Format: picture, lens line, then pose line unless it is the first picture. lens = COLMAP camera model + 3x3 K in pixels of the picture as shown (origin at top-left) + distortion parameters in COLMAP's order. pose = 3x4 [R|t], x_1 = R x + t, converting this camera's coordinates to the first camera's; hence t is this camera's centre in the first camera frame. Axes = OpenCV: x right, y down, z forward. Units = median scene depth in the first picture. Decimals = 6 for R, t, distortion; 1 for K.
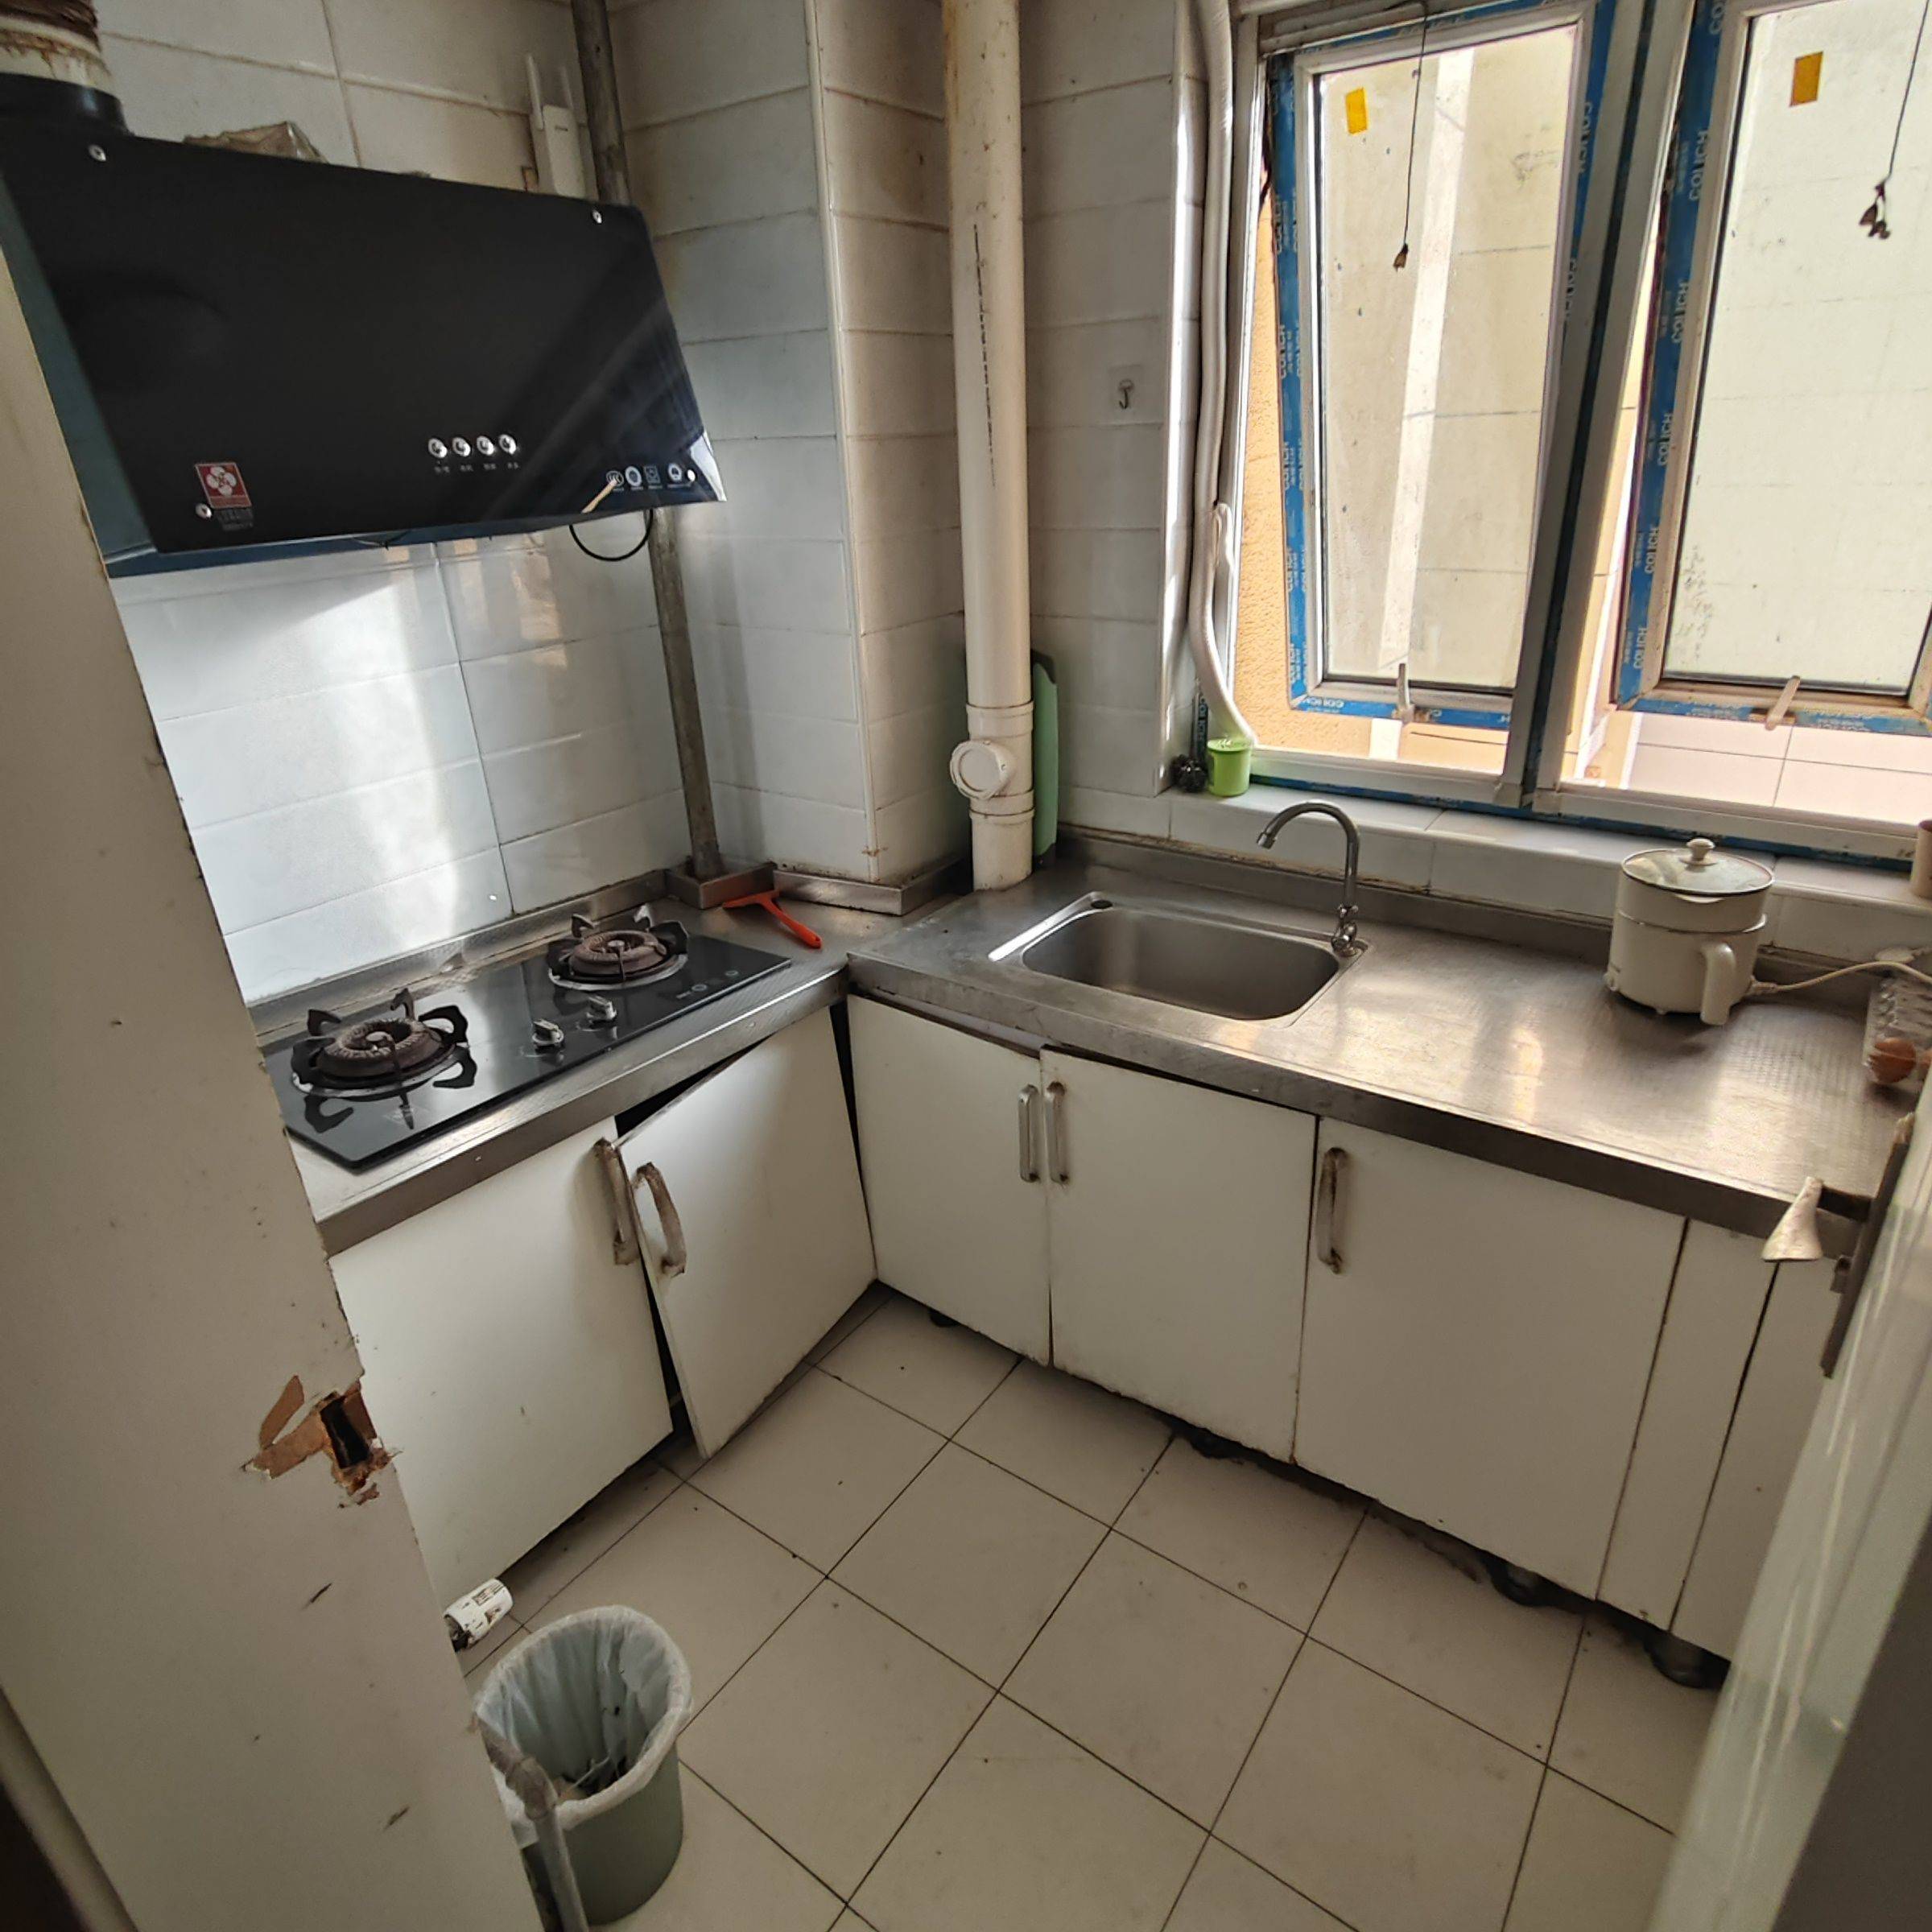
lens RADIAL K [[1208.1, 0, 969.2], [0, 1208.1, 962.0], [0, 0, 1]] dist [0.003446, -0.002280]
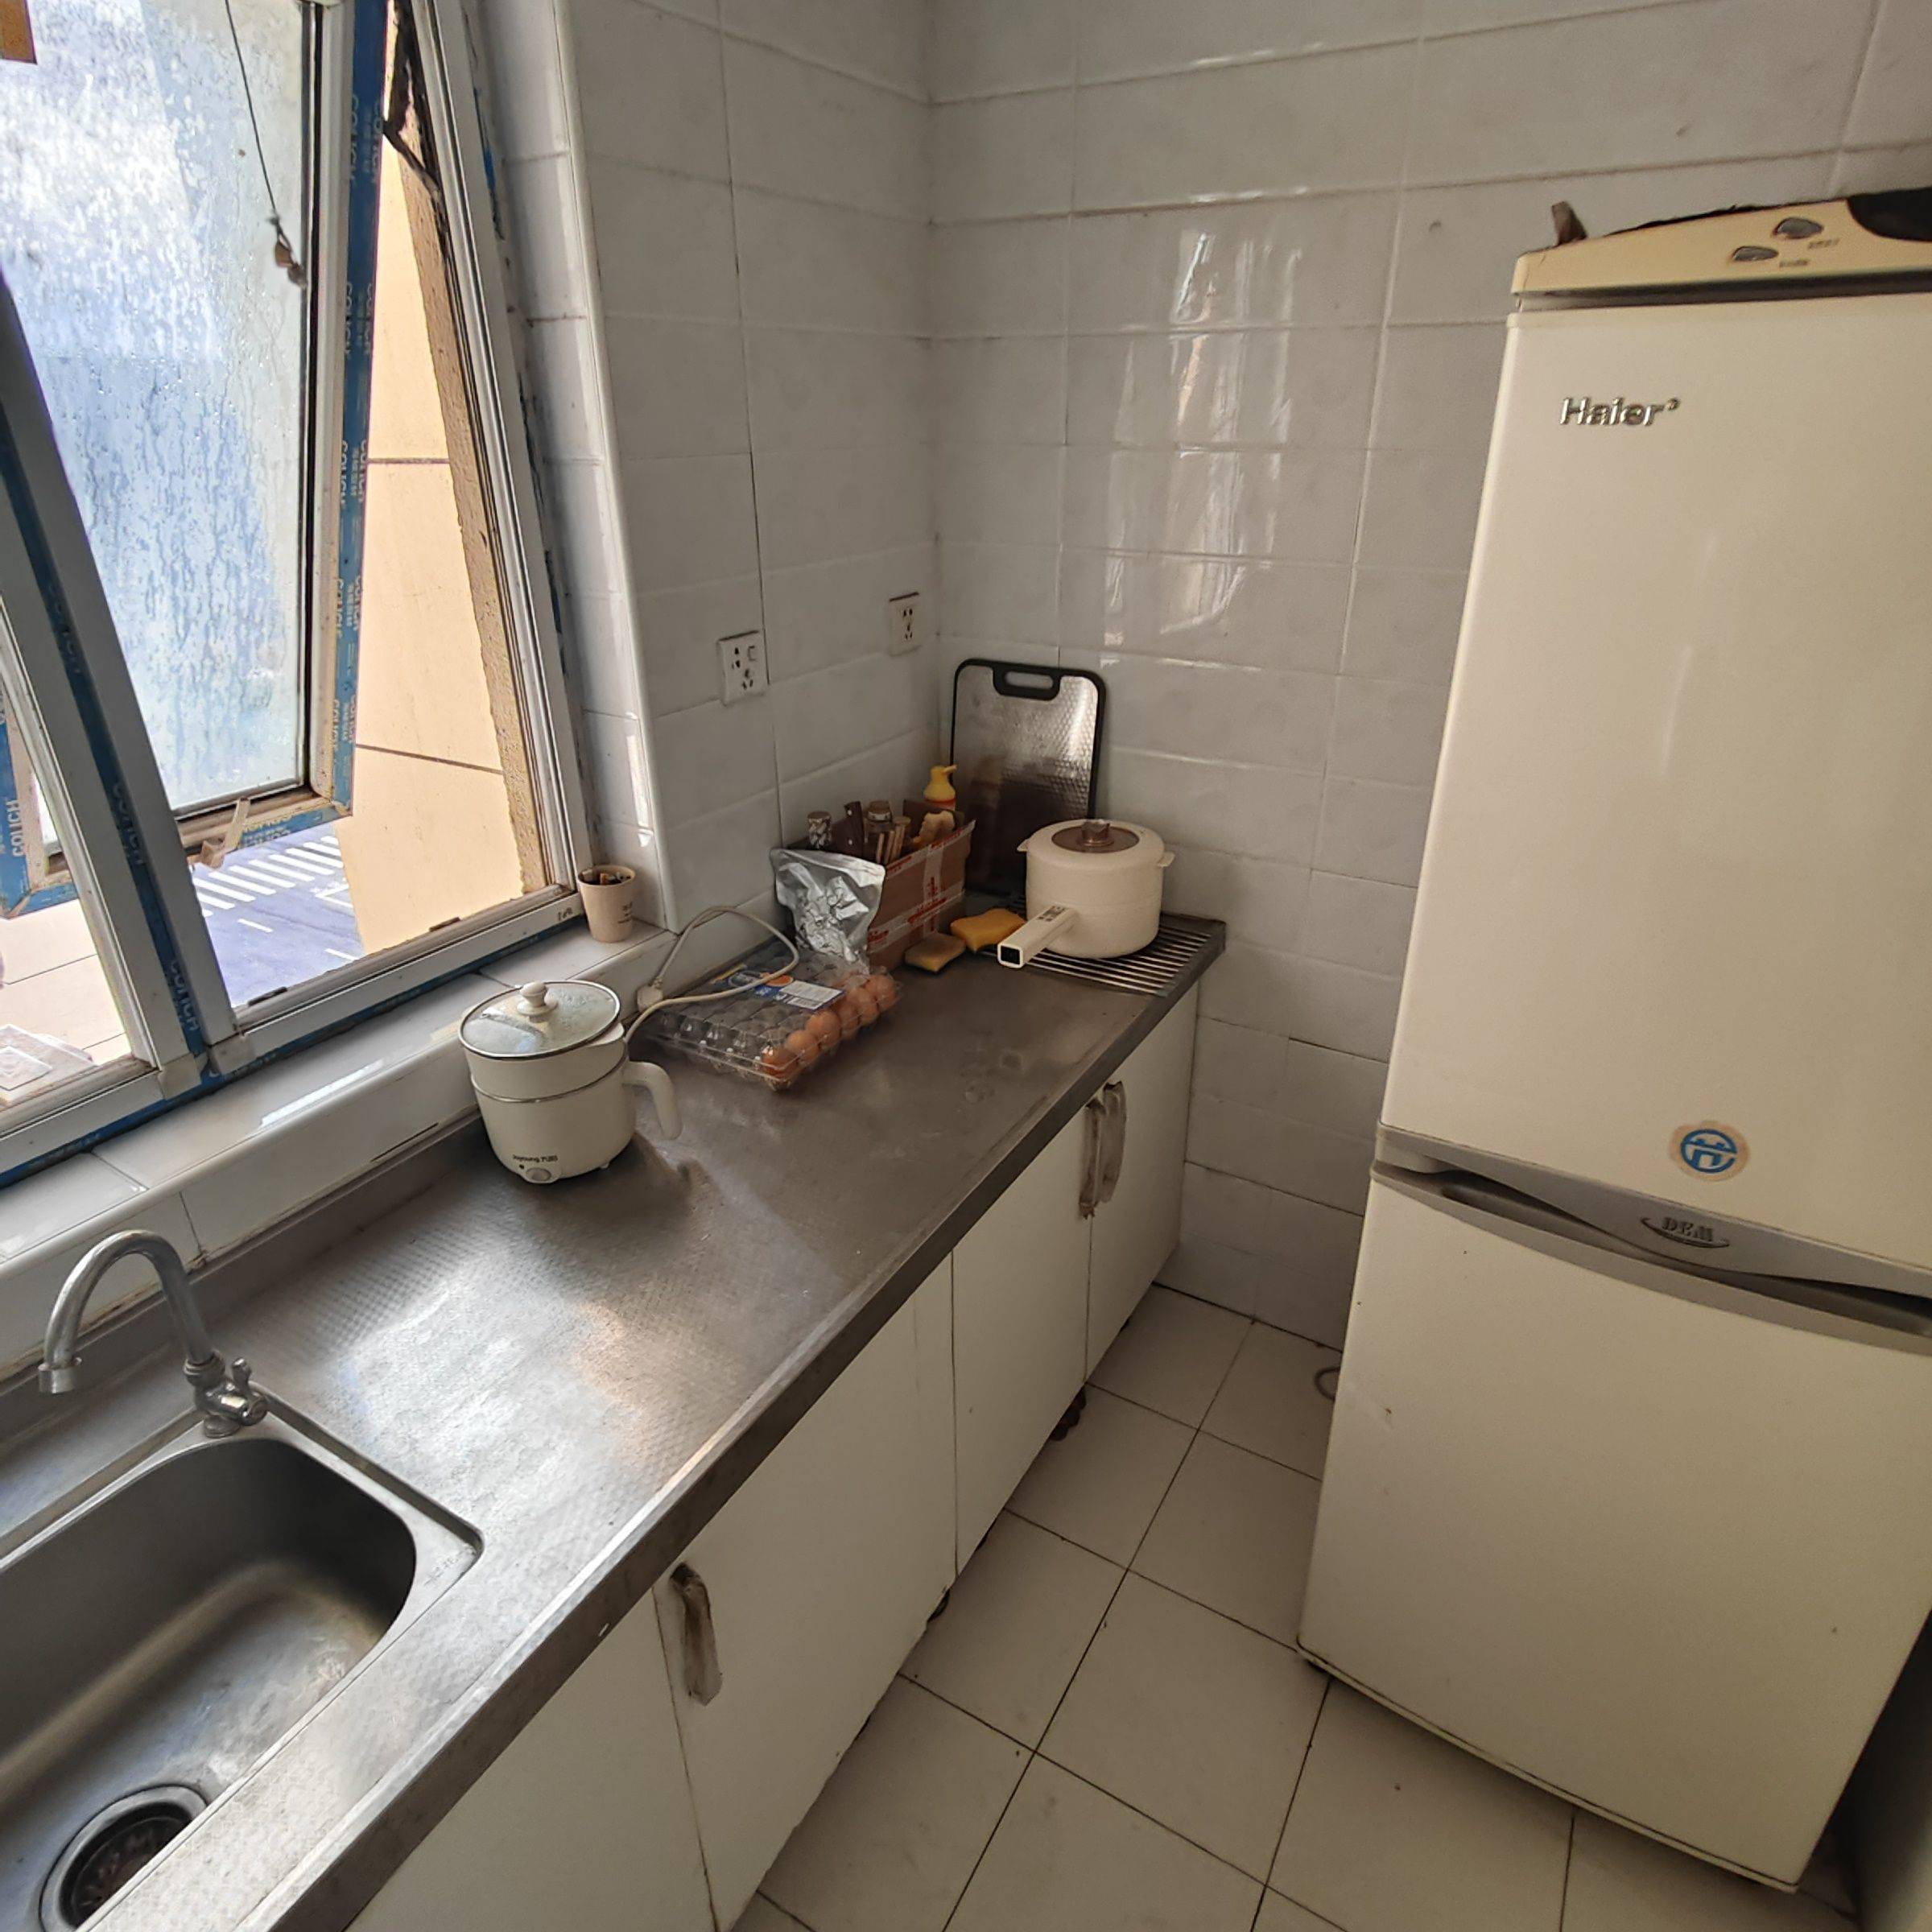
lens RADIAL K [[1208.1, 0, 964.5], [0, 1208.1, 971.1], [0, 0, 1]] dist [0.003446, -0.002280]
pose [[-0.092472, -0.393945, 0.914470, -0.159880], [0.416767, 0.818772, 0.394863, -0.260613], [-0.904298, 0.417635, 0.088470, 0.534177]]
